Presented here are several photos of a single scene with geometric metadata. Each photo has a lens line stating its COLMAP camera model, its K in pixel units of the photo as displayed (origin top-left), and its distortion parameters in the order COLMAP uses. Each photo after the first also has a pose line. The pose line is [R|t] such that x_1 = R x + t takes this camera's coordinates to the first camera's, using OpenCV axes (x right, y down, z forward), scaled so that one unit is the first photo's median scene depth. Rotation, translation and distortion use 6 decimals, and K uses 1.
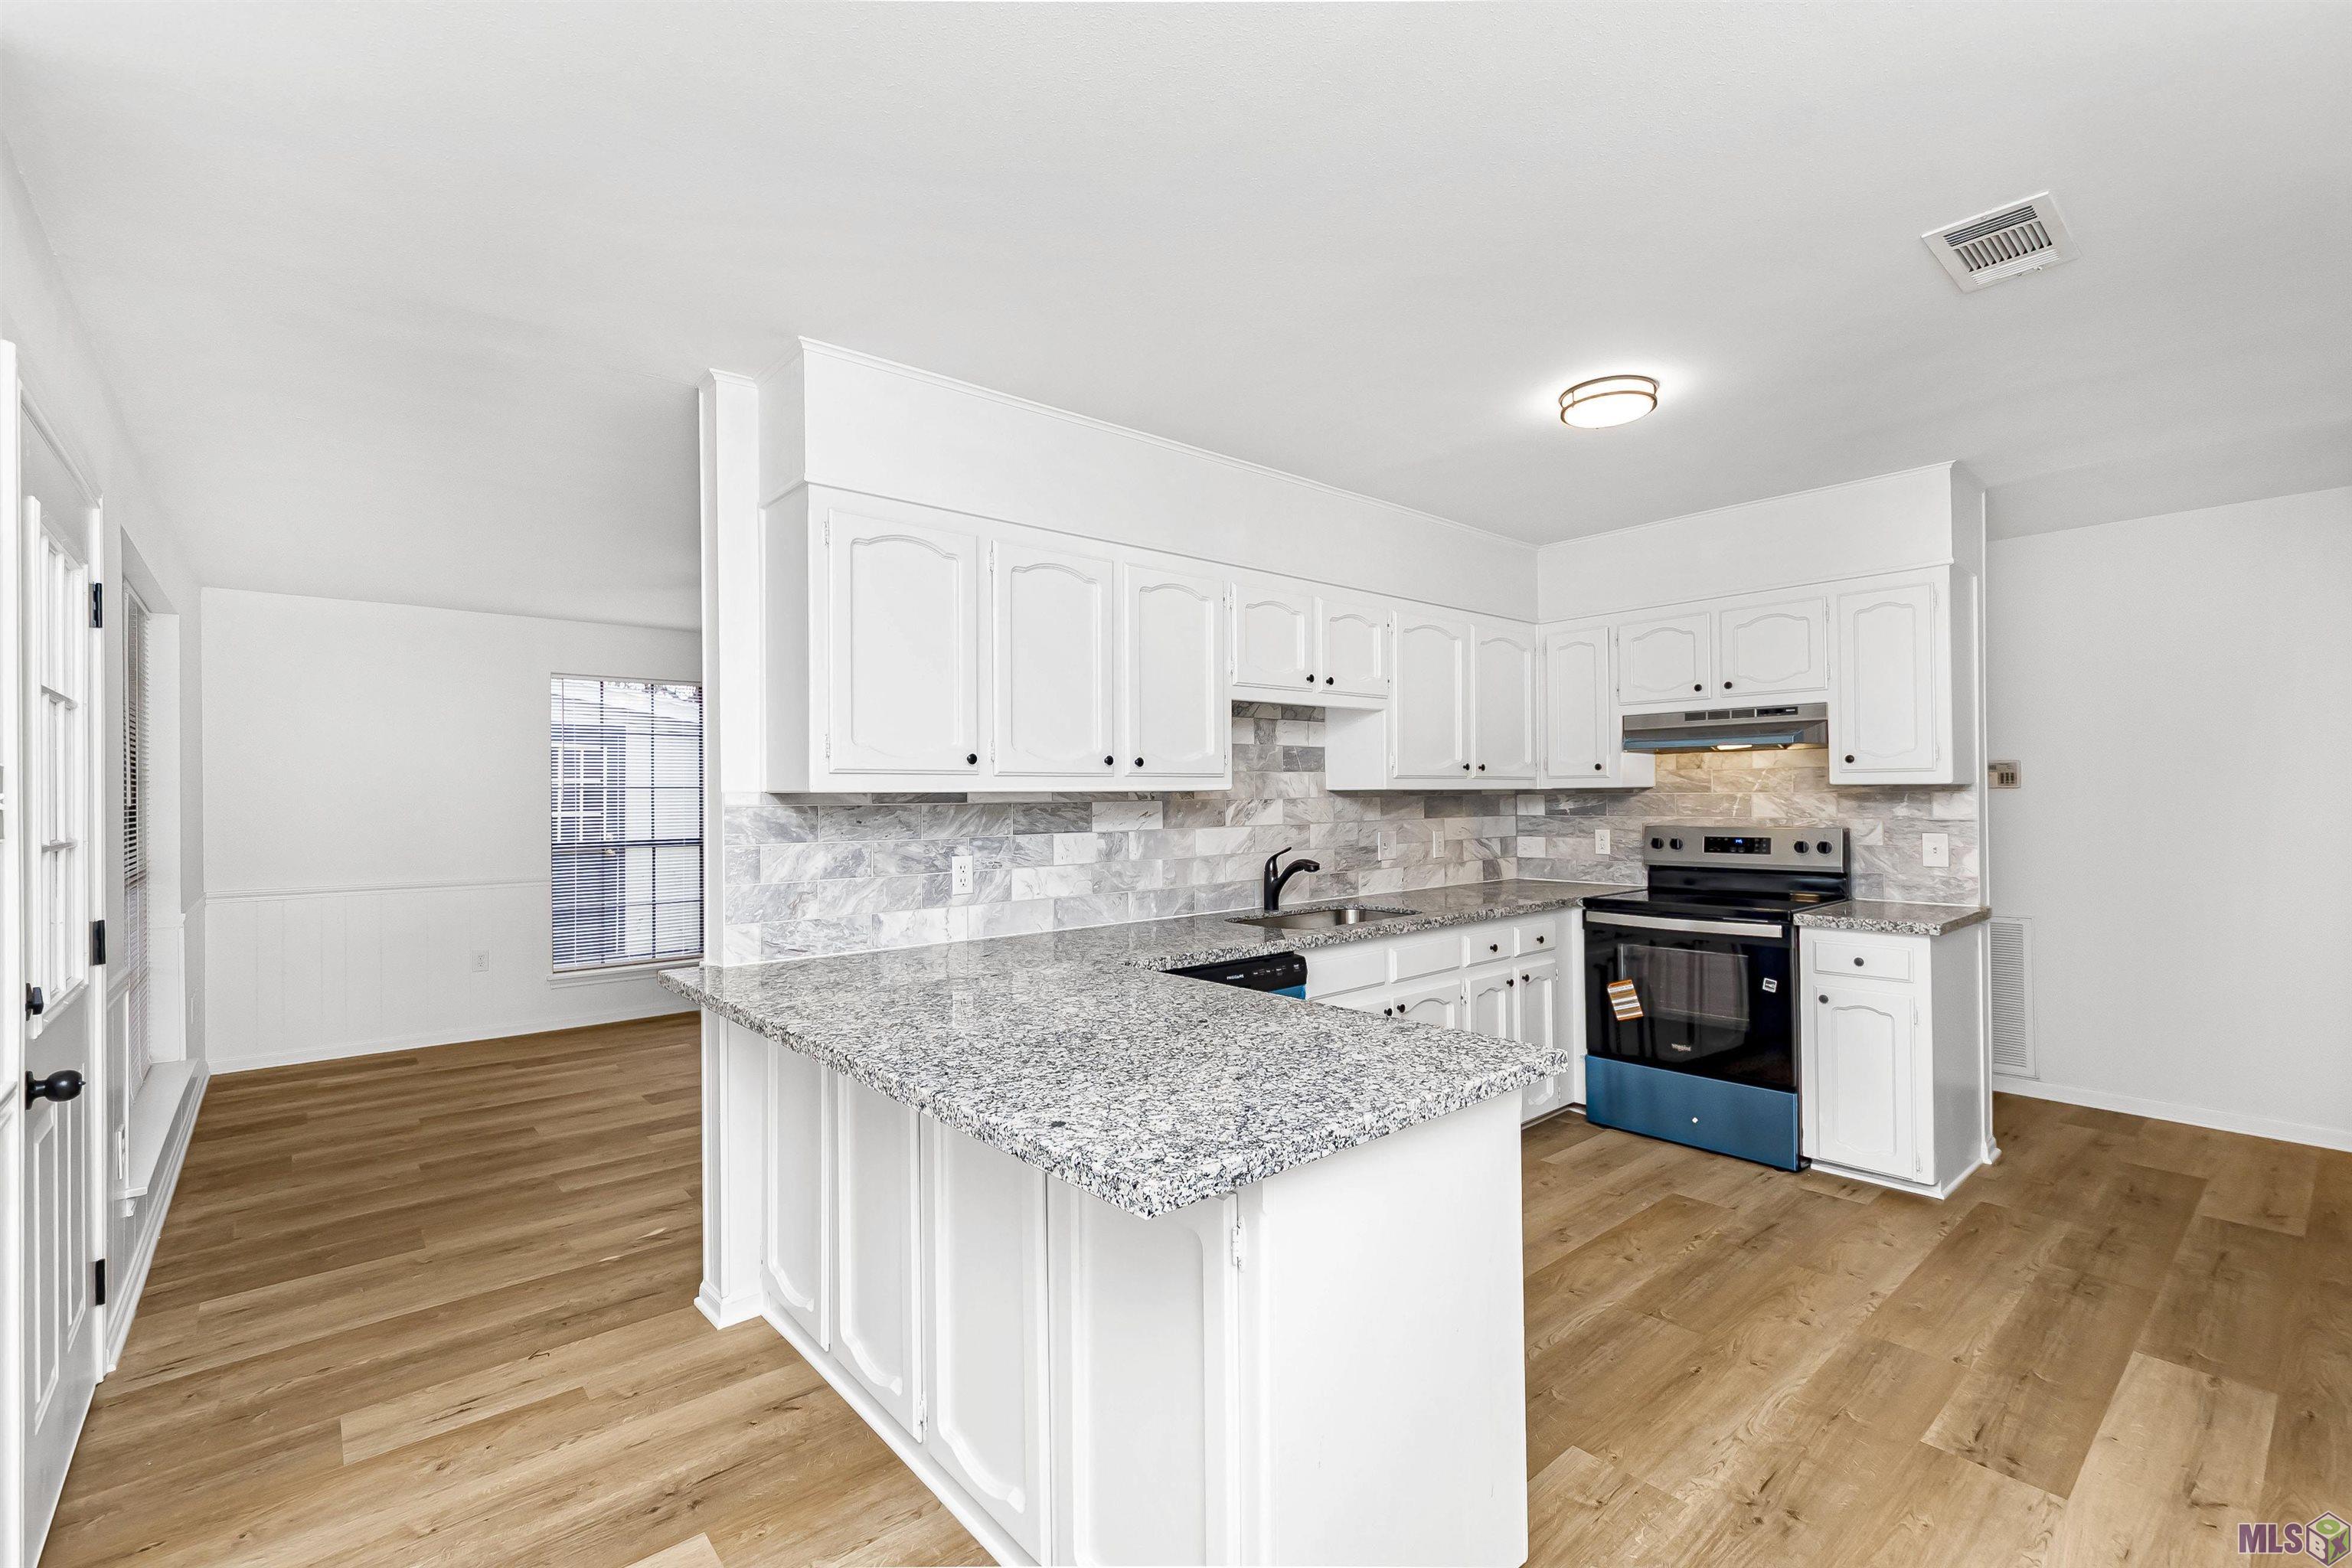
lens RADIAL K [[1010.0, 0, 1136.8], [0, 1010.0, 784.7], [0, 0, 1]] dist [0.001441, -0.000128]
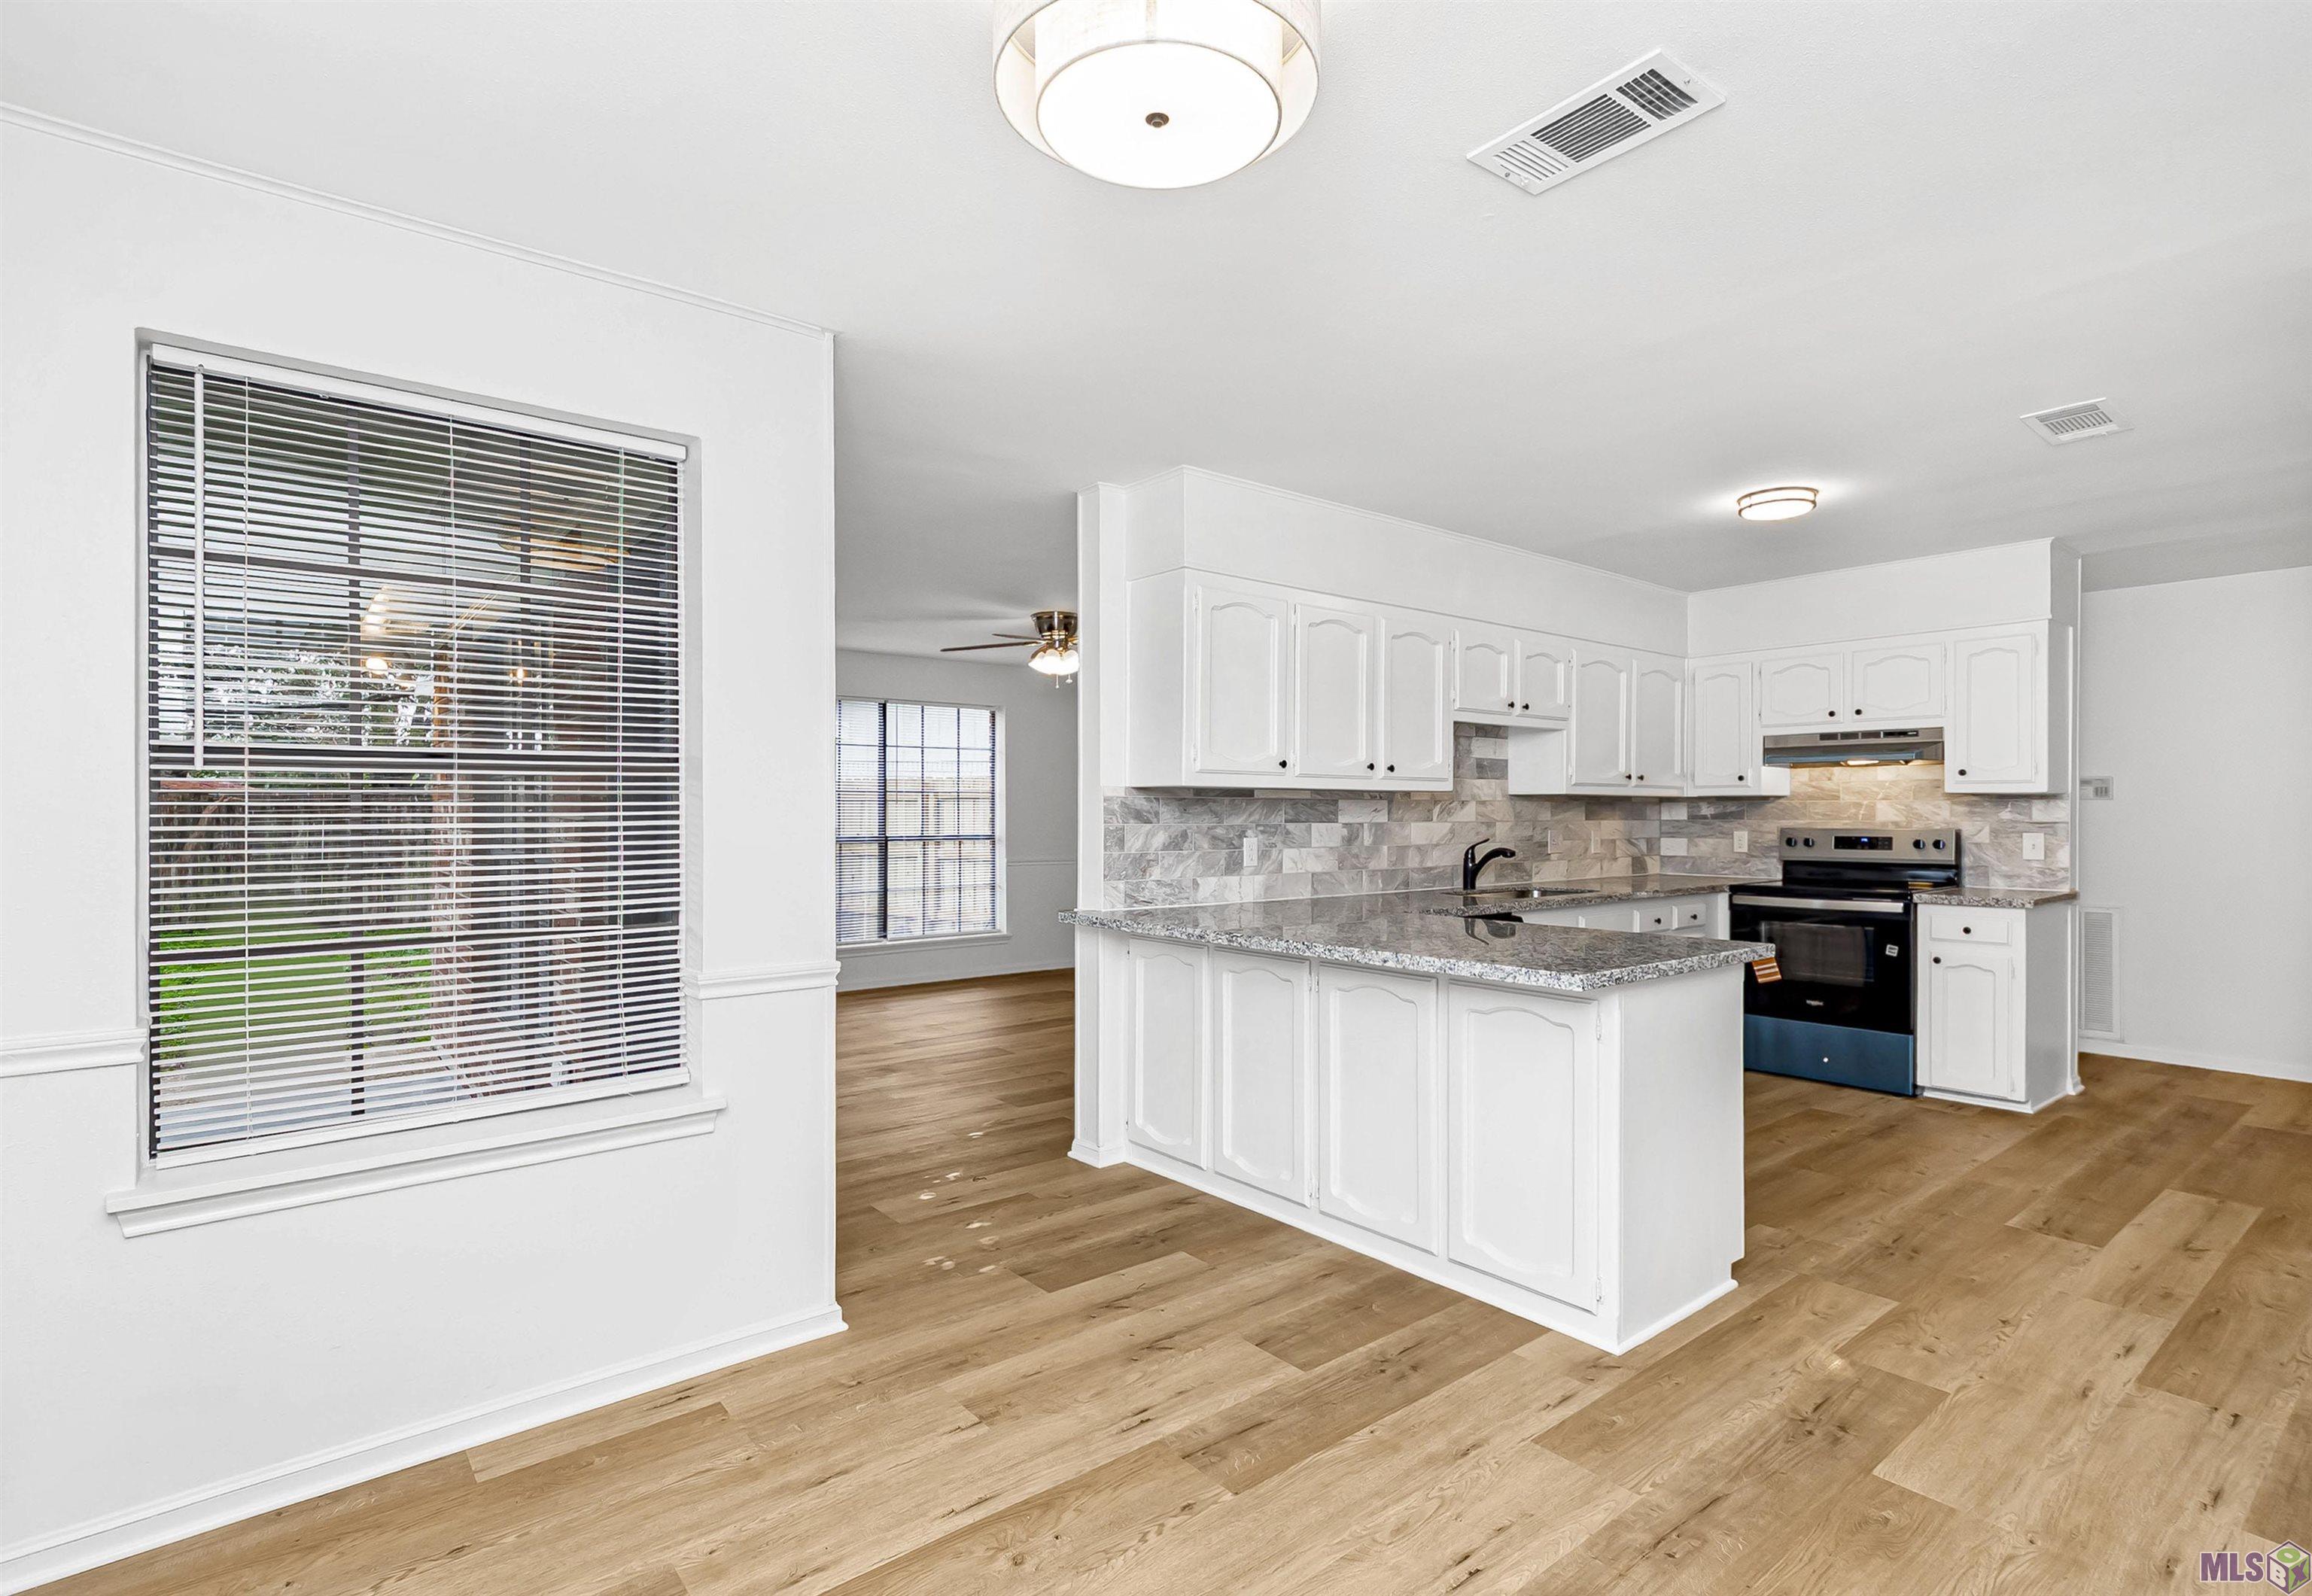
lens RADIAL K [[1102.7, 0, 1042.8], [0, 1102.7, 810.0], [0, 0, 1]] dist [-0.002801, -0.000201]
pose [[0.996728, 0.014201, -0.079577, -0.317869], [-0.013789, 0.999889, 0.005725, 0.028671], [0.079649, -0.004609, 0.996812, -0.445862]]
